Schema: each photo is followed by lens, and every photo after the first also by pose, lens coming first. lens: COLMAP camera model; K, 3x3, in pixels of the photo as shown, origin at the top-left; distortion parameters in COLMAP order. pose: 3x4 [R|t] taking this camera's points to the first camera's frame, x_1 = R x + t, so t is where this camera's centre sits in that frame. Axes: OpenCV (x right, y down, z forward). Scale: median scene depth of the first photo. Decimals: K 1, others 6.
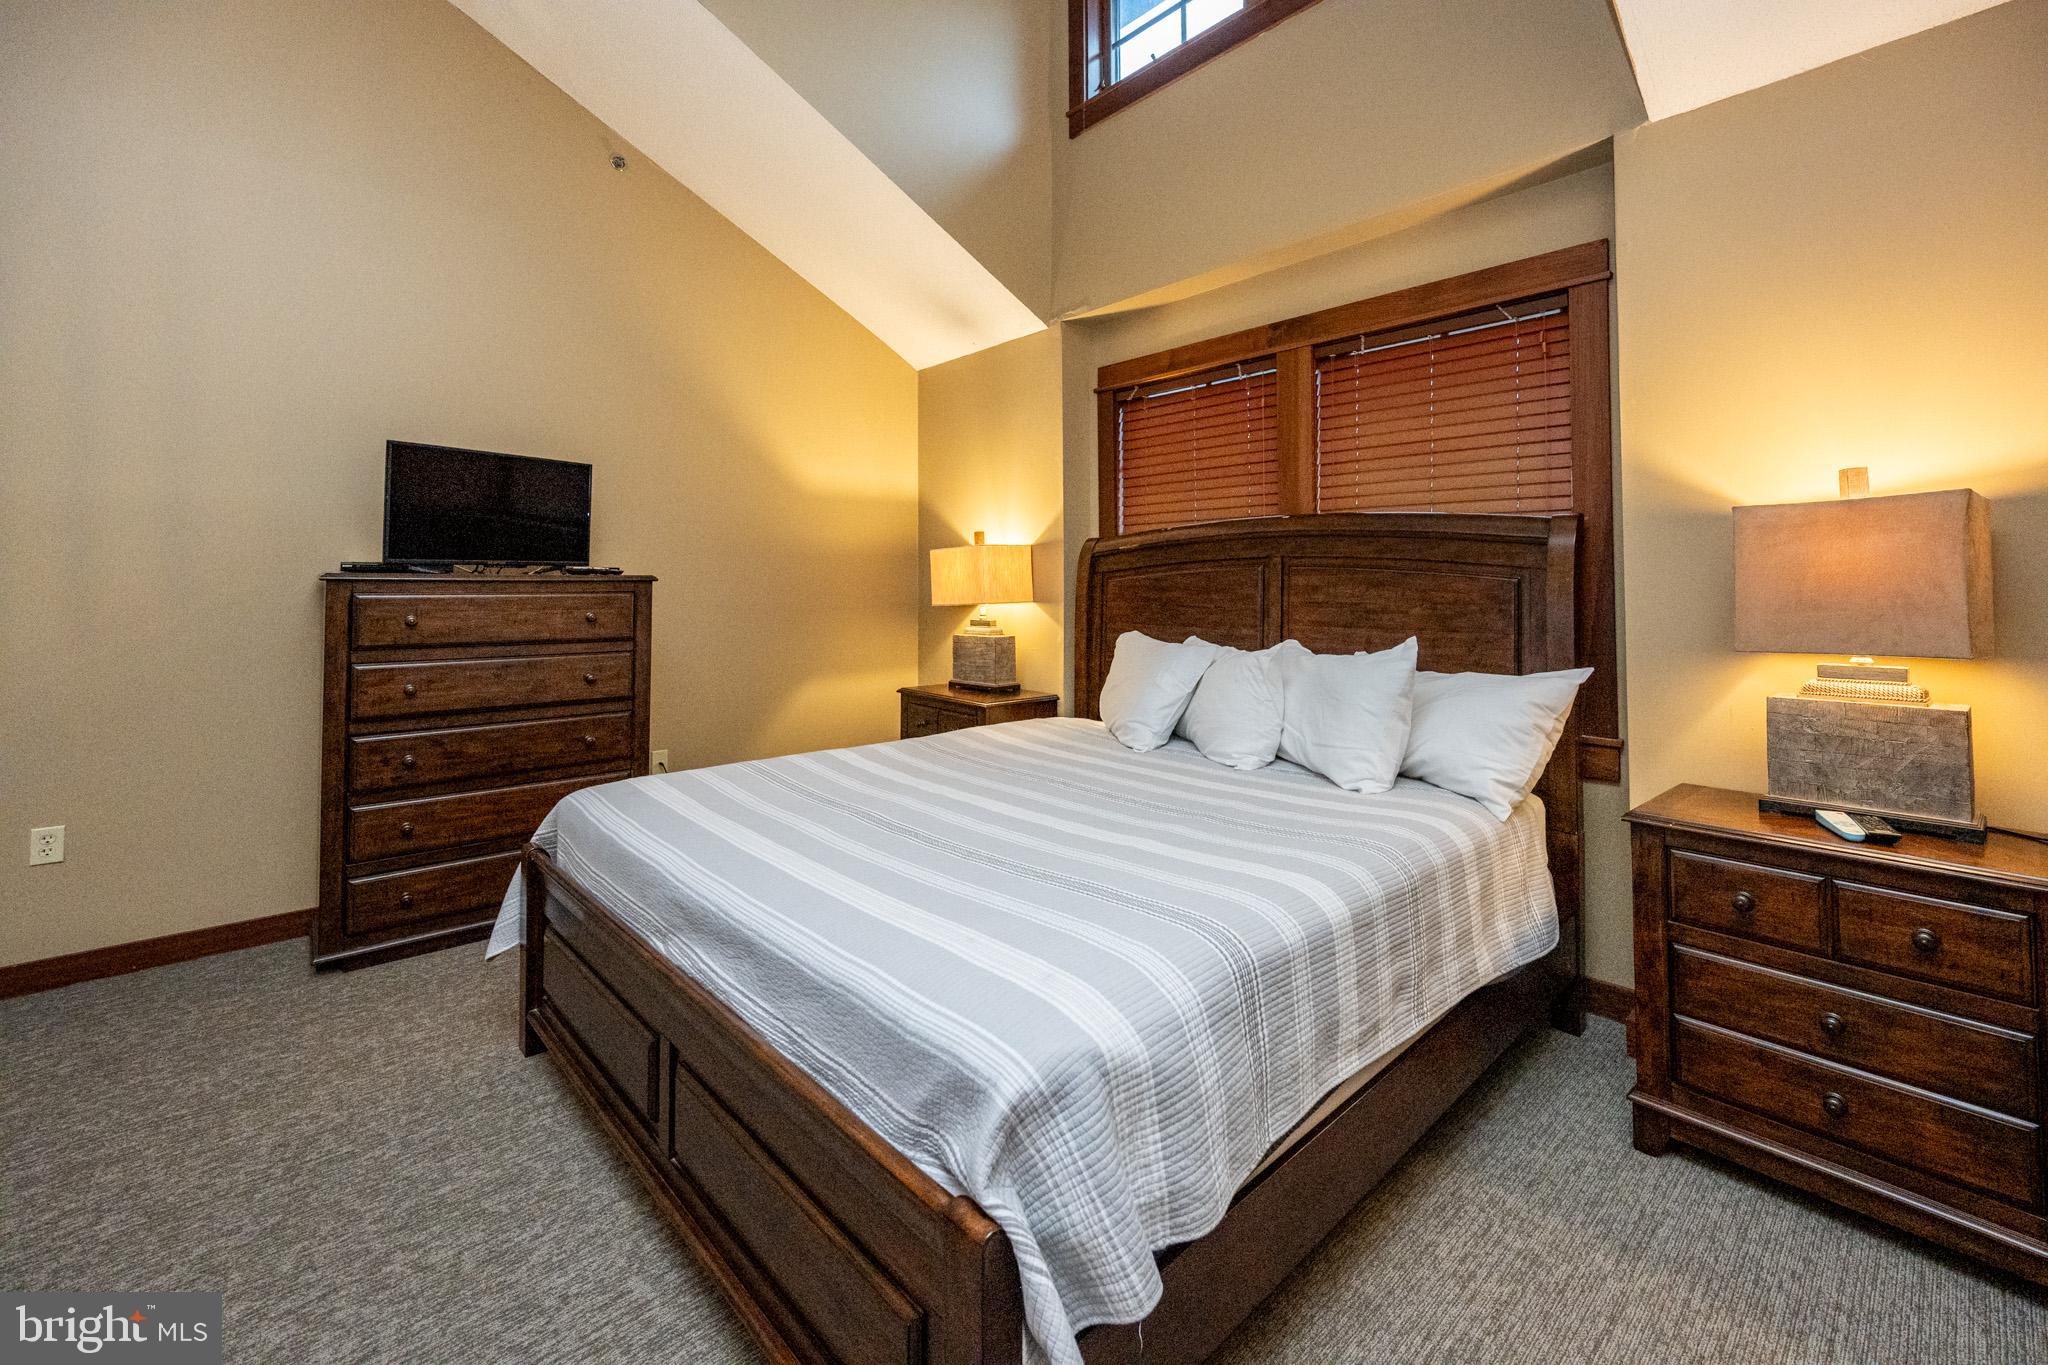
lens RADIAL K [[880.4, 0, 1072.1], [0, 880.4, 577.8], [0, 0, 1]] dist [-0.002283, -0.000111]
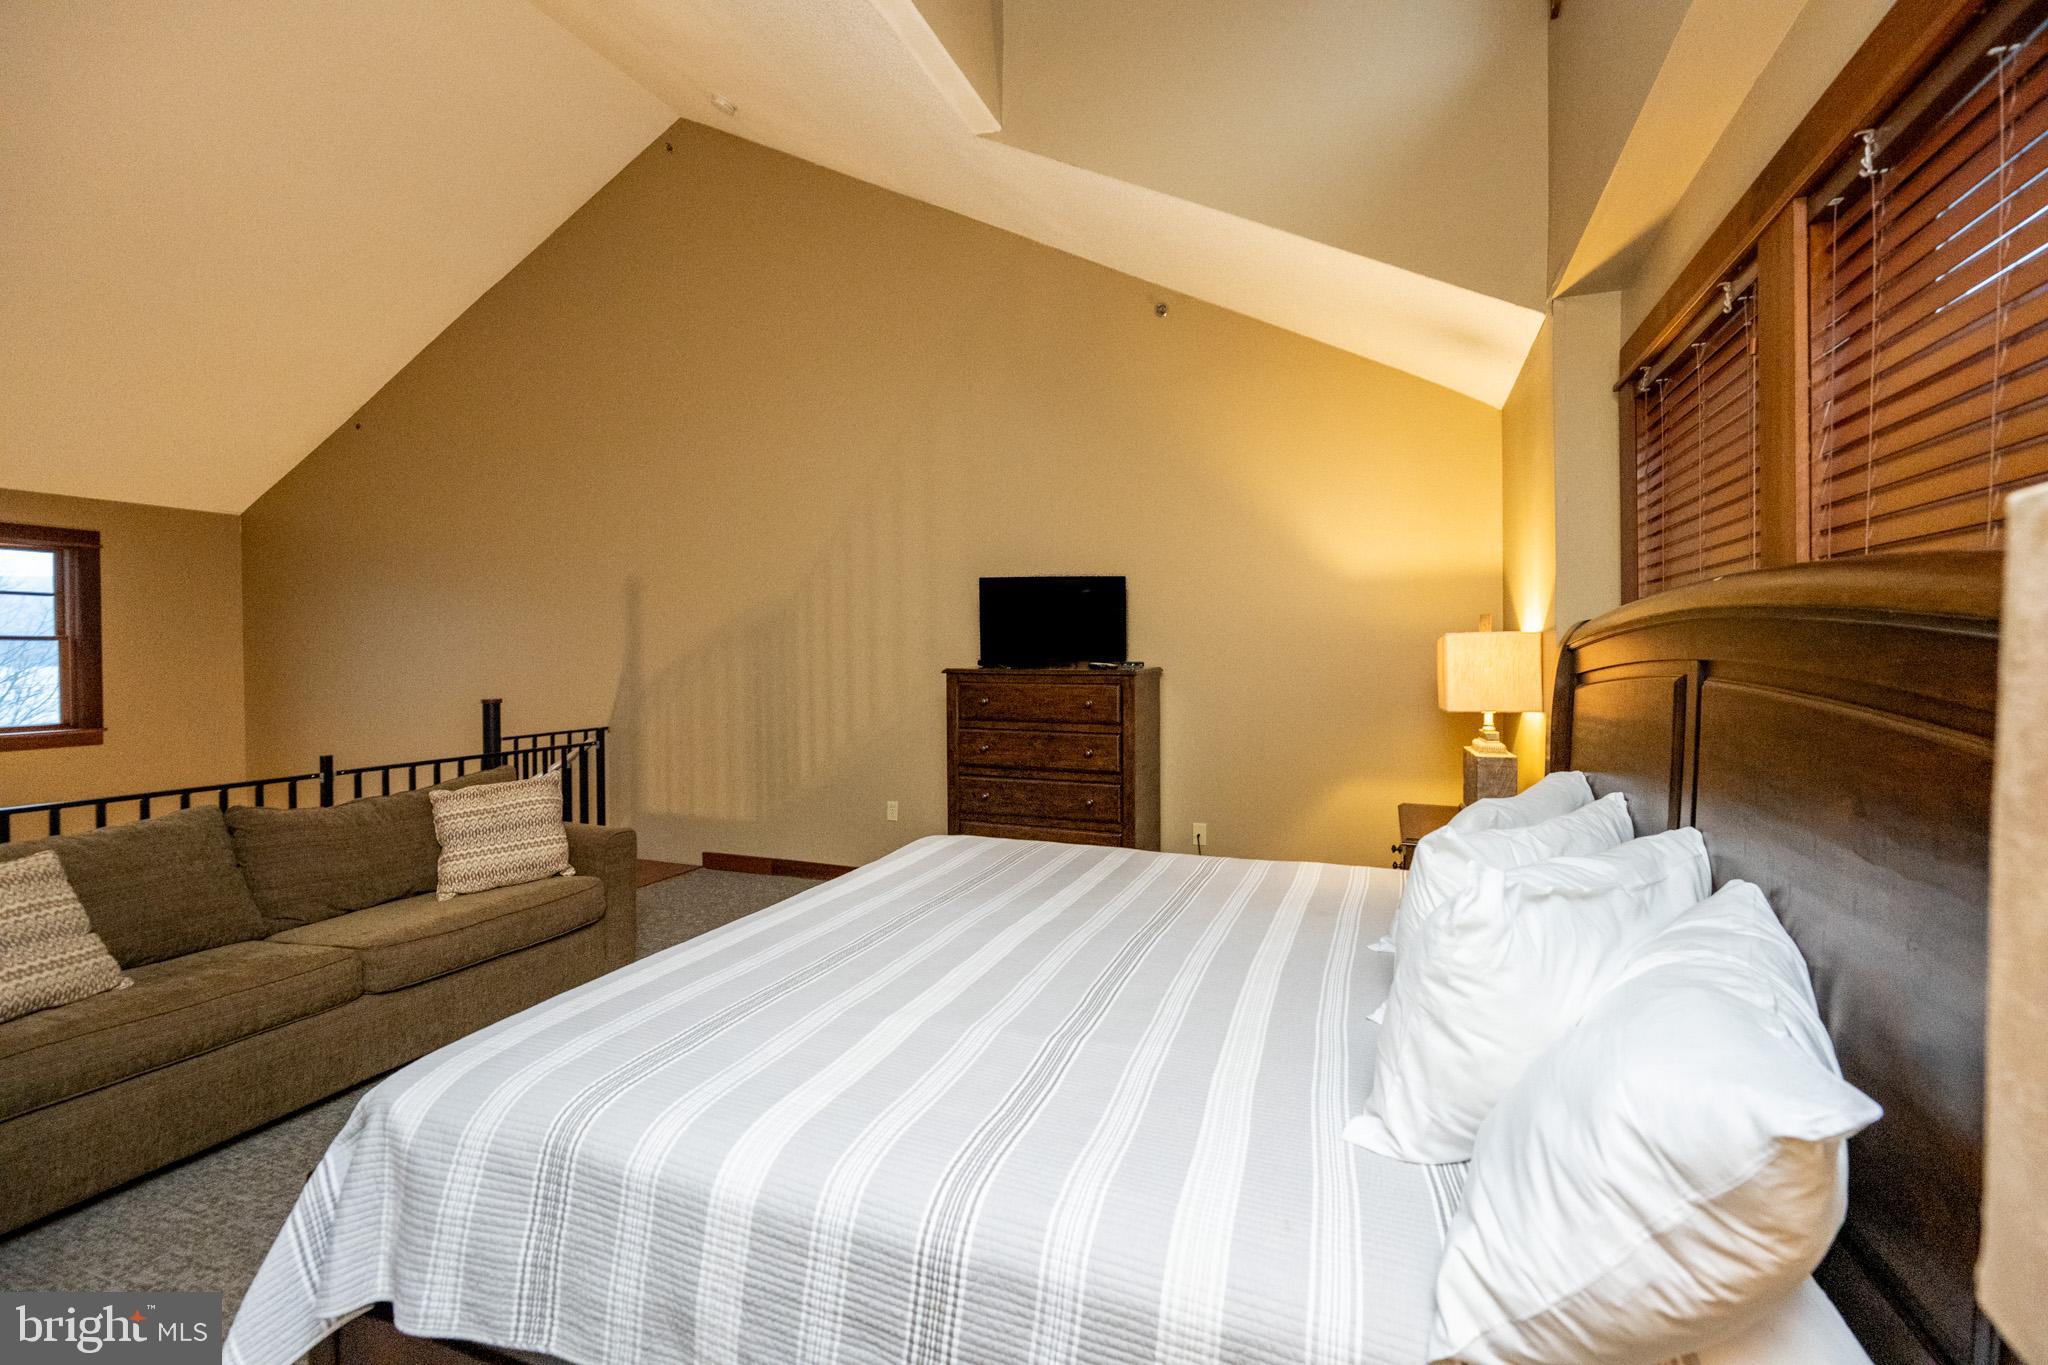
lens RADIAL K [[829.3, 0, 1017.4], [0, 829.3, 665.8], [0, 0, 1]] dist [-0.004174, 0.000852]
pose [[0.443868, 0.015555, -0.895957, 0.432950], [0.006041, 0.999775, 0.020350, -0.031437], [0.896072, -0.014445, 0.443674, 0.383986]]
